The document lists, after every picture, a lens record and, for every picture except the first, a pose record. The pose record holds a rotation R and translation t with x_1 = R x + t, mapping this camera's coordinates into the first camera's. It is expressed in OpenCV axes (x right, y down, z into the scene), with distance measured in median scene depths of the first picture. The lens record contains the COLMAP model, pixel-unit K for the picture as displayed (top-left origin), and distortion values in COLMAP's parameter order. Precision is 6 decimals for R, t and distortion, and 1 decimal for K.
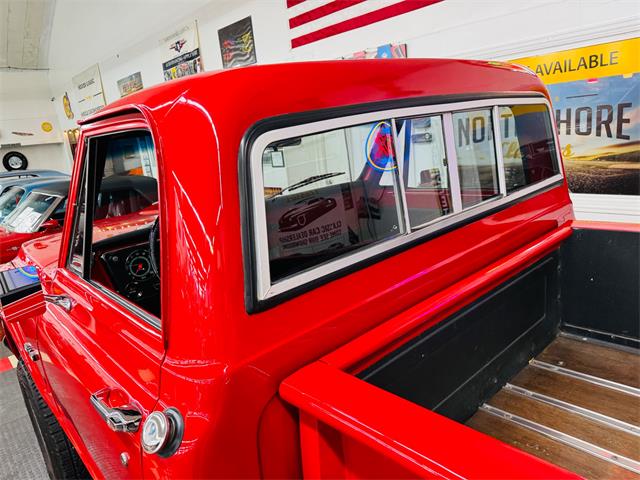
lens RADIAL K [[453.5, 0, 319.5], [0, 453.5, 234.6], [0, 0, 1]] dist [0.042029, -0.043838]
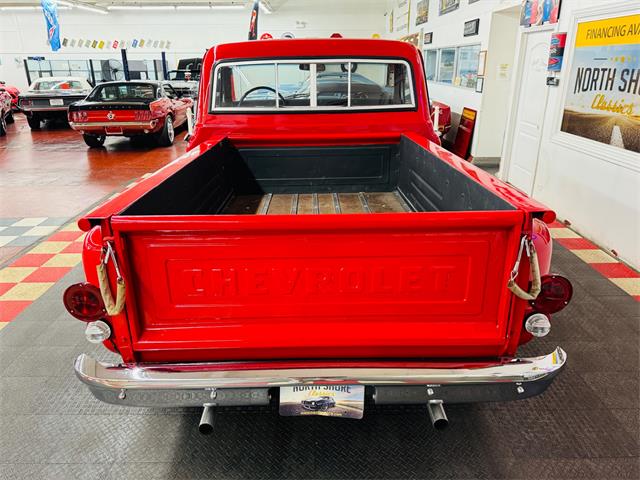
lens RADIAL K [[453.5, 0, 319.5], [0, 453.5, 234.6], [0, 0, 1]] dist [0.042029, -0.043838]
pose [[0.739253, 0.333339, -0.585142, 1.771006], [-0.227871, 0.941463, 0.248439, -0.015539], [0.633704, -0.050323, 0.771937, -0.790260]]
